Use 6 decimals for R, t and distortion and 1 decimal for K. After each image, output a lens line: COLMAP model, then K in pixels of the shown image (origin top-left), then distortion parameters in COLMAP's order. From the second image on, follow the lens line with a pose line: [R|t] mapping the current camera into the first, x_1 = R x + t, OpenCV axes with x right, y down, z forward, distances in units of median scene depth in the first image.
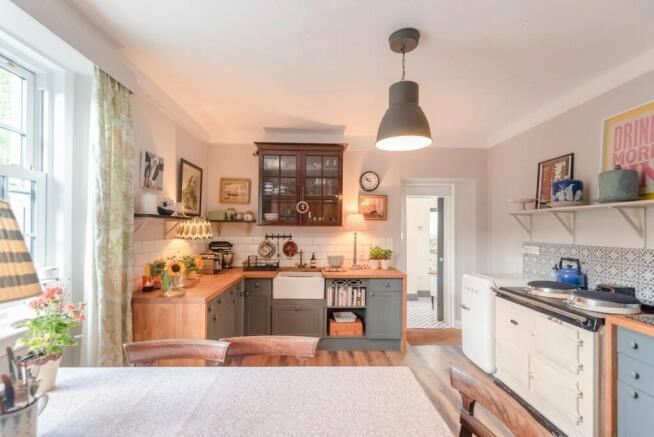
lens RADIAL K [[306.1, 0, 323.1], [0, 306.1, 226.3], [0, 0, 1]] dist [-0.002942, -0.000561]
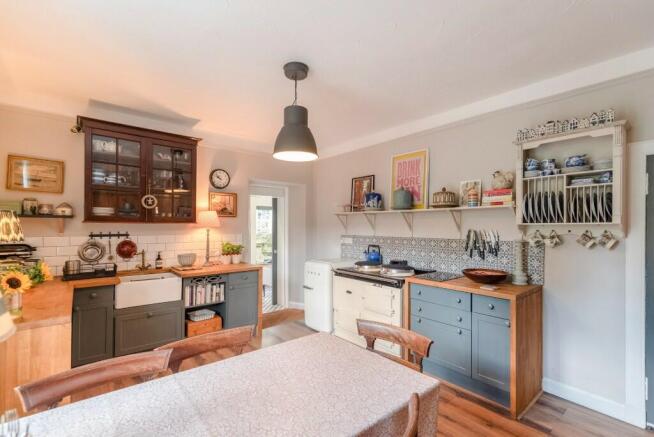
lens RADIAL K [[306.1, 0, 323.1], [0, 306.1, 226.3], [0, 0, 1]] dist [-0.002942, -0.000561]
pose [[0.776224, -0.005457, 0.630433, -0.255007], [-0.004867, 0.999881, 0.014646, -0.006605], [-0.630438, -0.014437, 0.776105, -0.009457]]
